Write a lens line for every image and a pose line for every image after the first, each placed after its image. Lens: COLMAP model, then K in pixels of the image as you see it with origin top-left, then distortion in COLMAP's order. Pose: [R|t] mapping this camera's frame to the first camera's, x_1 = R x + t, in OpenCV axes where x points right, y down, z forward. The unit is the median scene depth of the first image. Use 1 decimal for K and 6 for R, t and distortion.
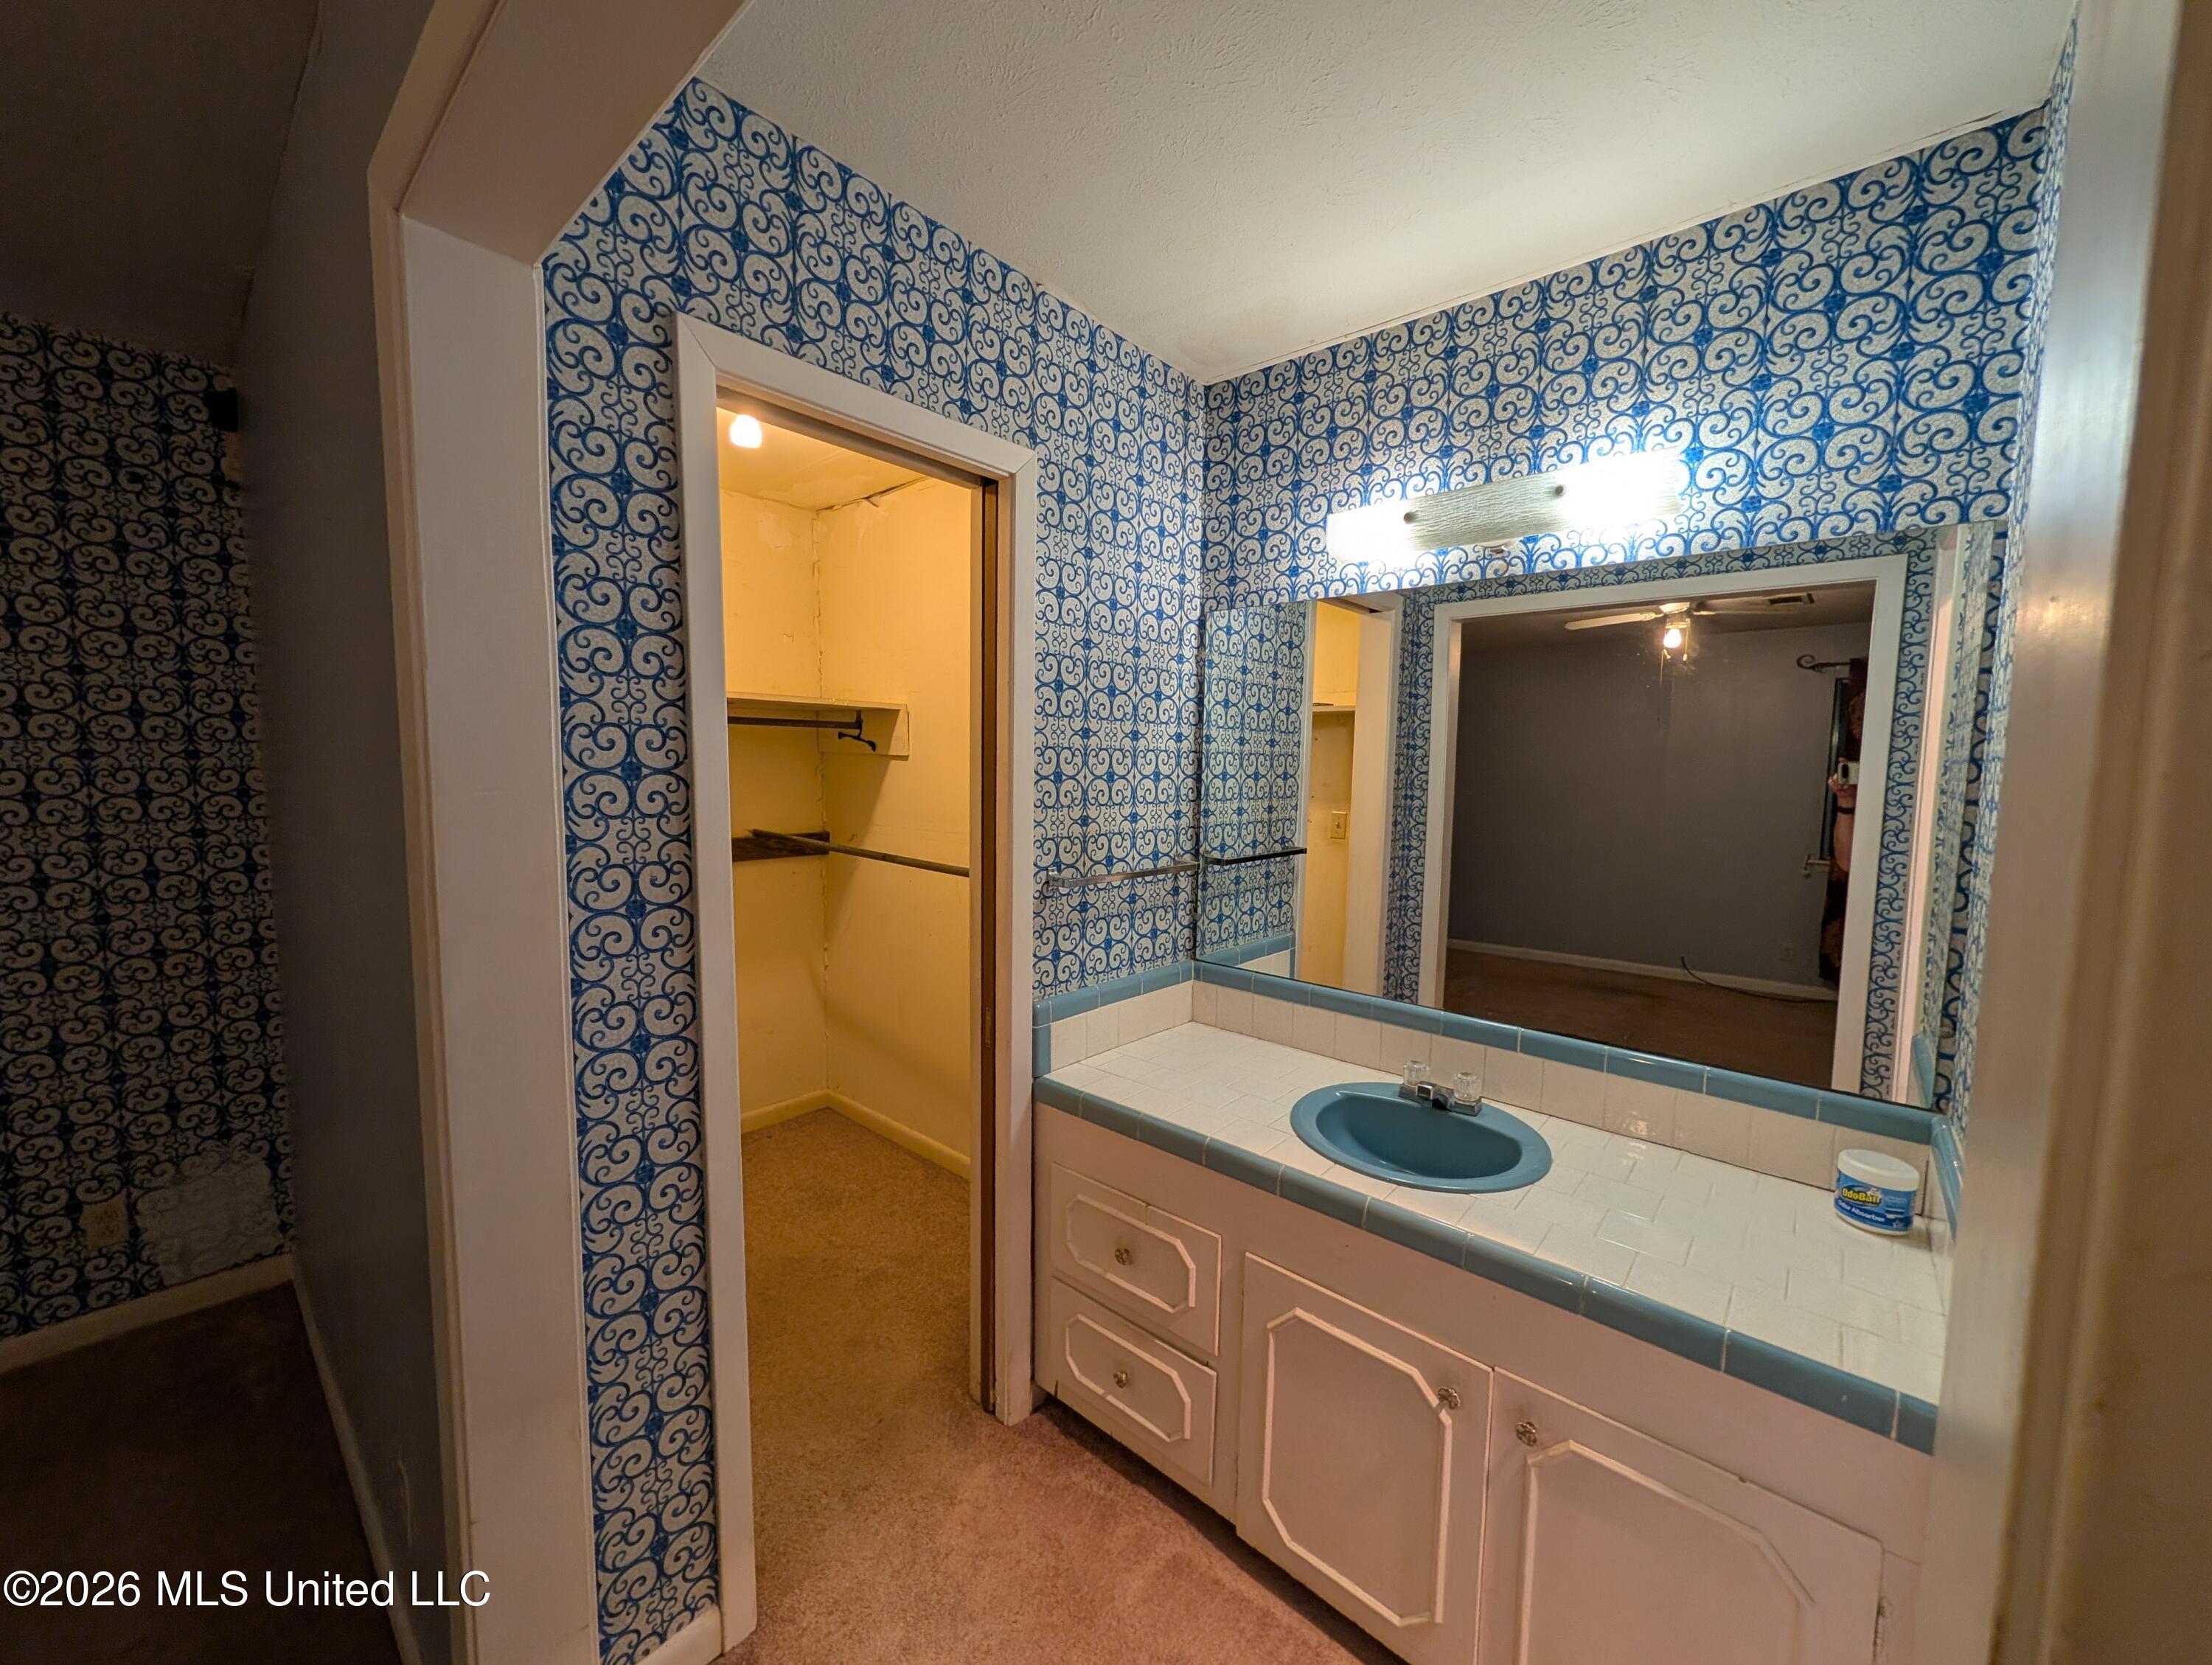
lens RADIAL K [[855.6, 0, 1106.7], [0, 855.6, 828.1], [0, 0, 1]] dist [0.001789, 0.000922]
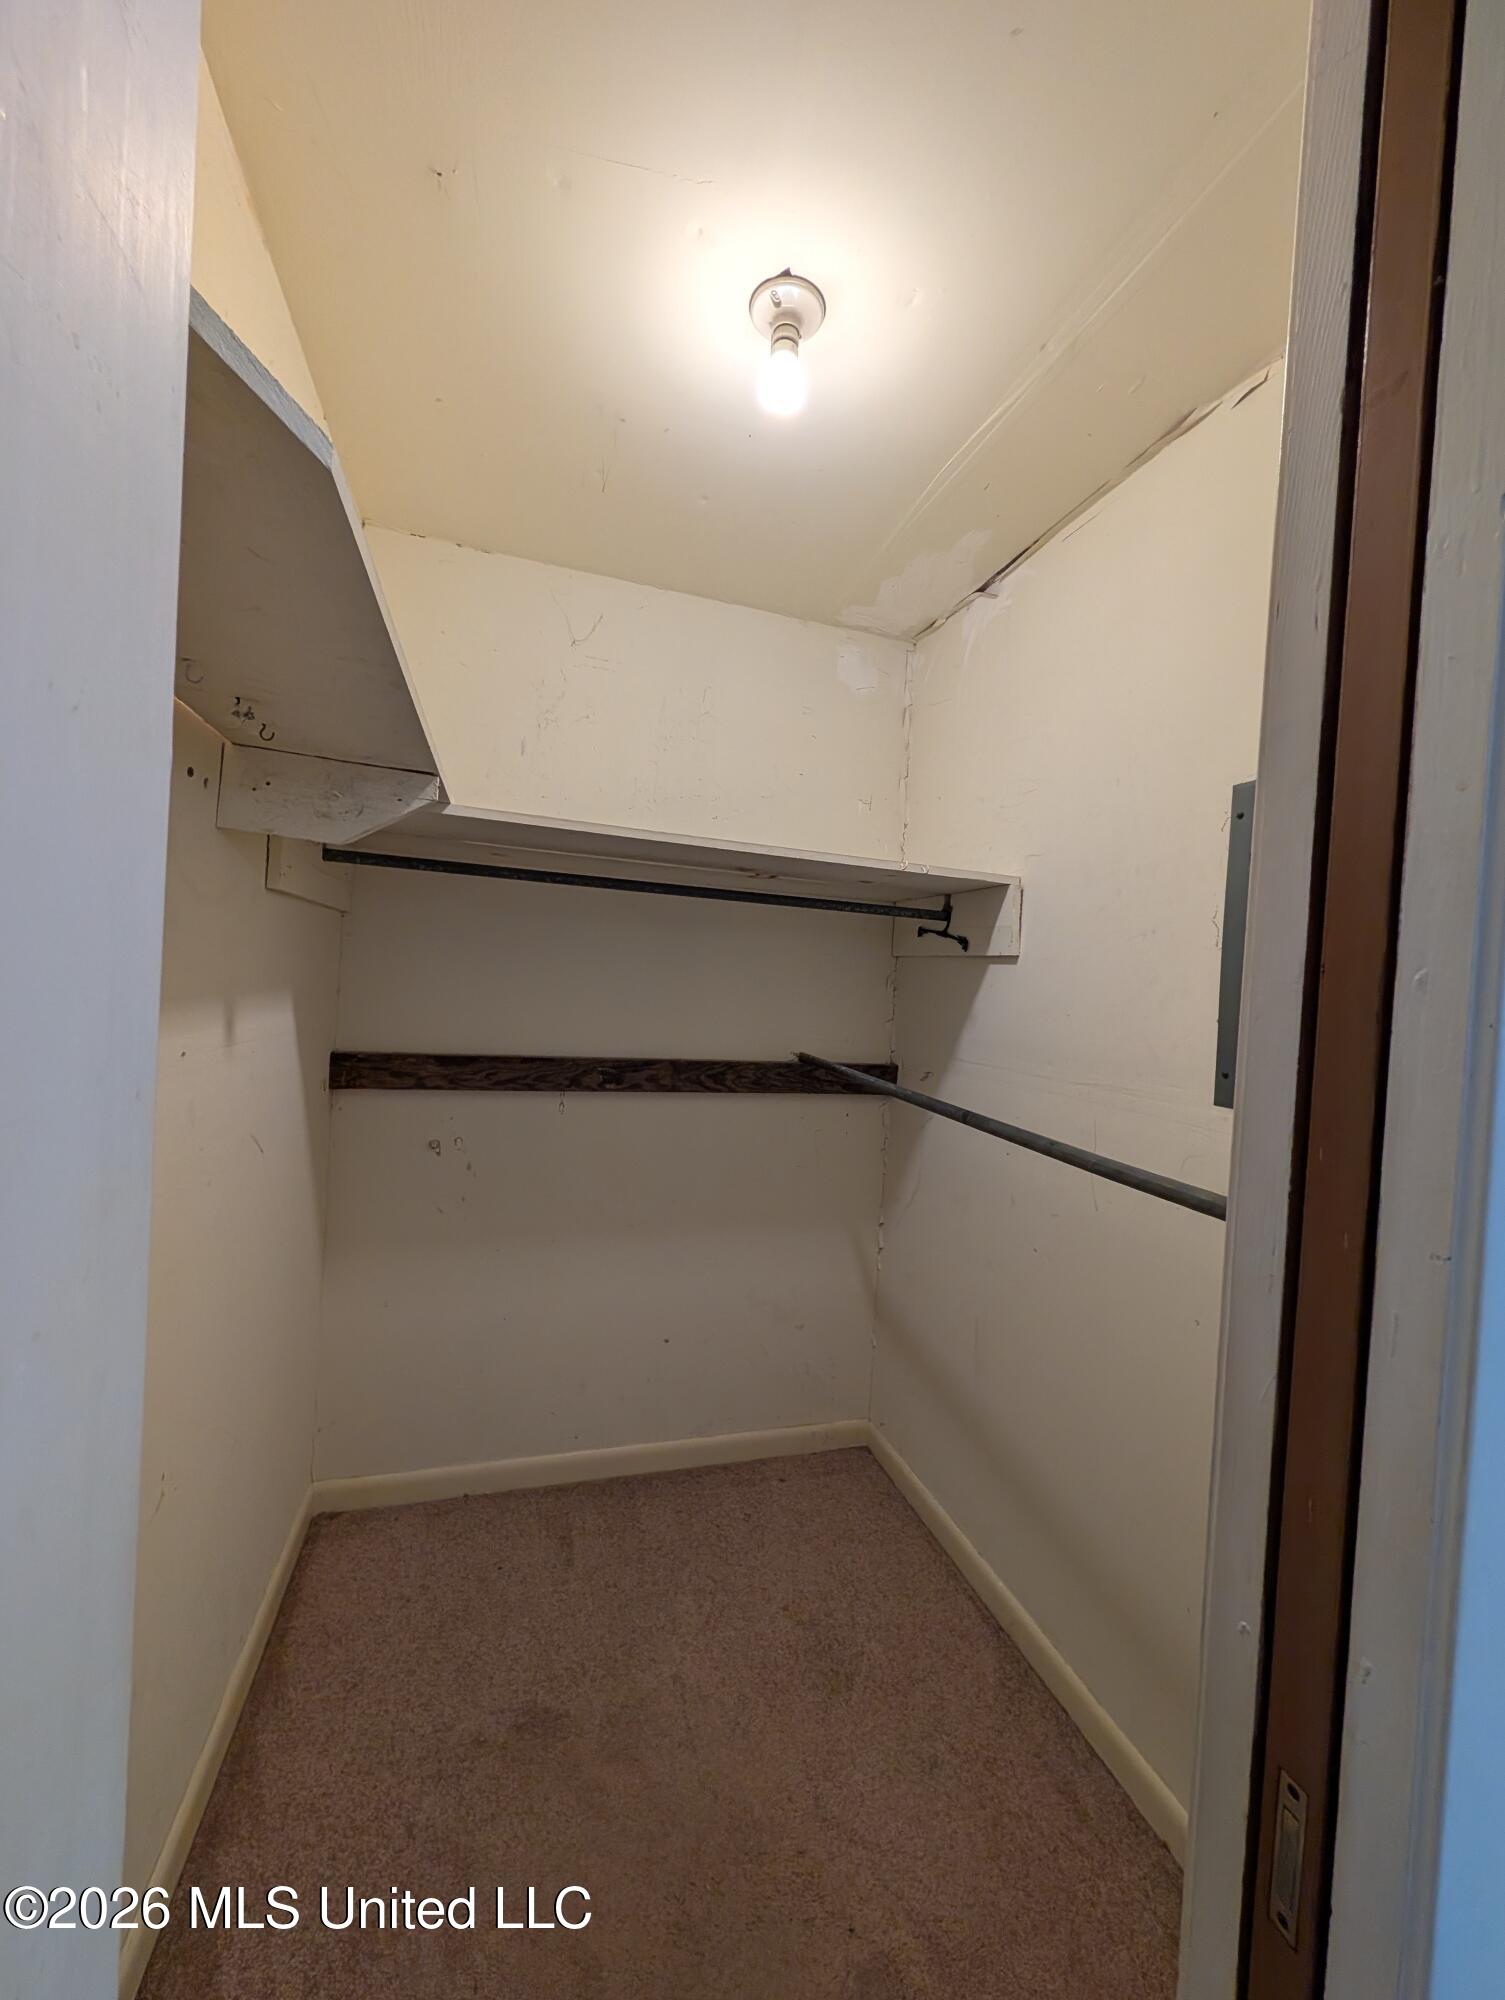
lens RADIAL K [[773.6, 0, 753.0], [0, 773.6, 995.8], [0, 0, 1]] dist [0.001789, 0.000922]
pose [[0.857254, 0.042592, -0.513129, -0.097461], [-0.095557, 0.992421, -0.077265, 0.007849], [0.505949, 0.115268, 0.854827, 0.383831]]
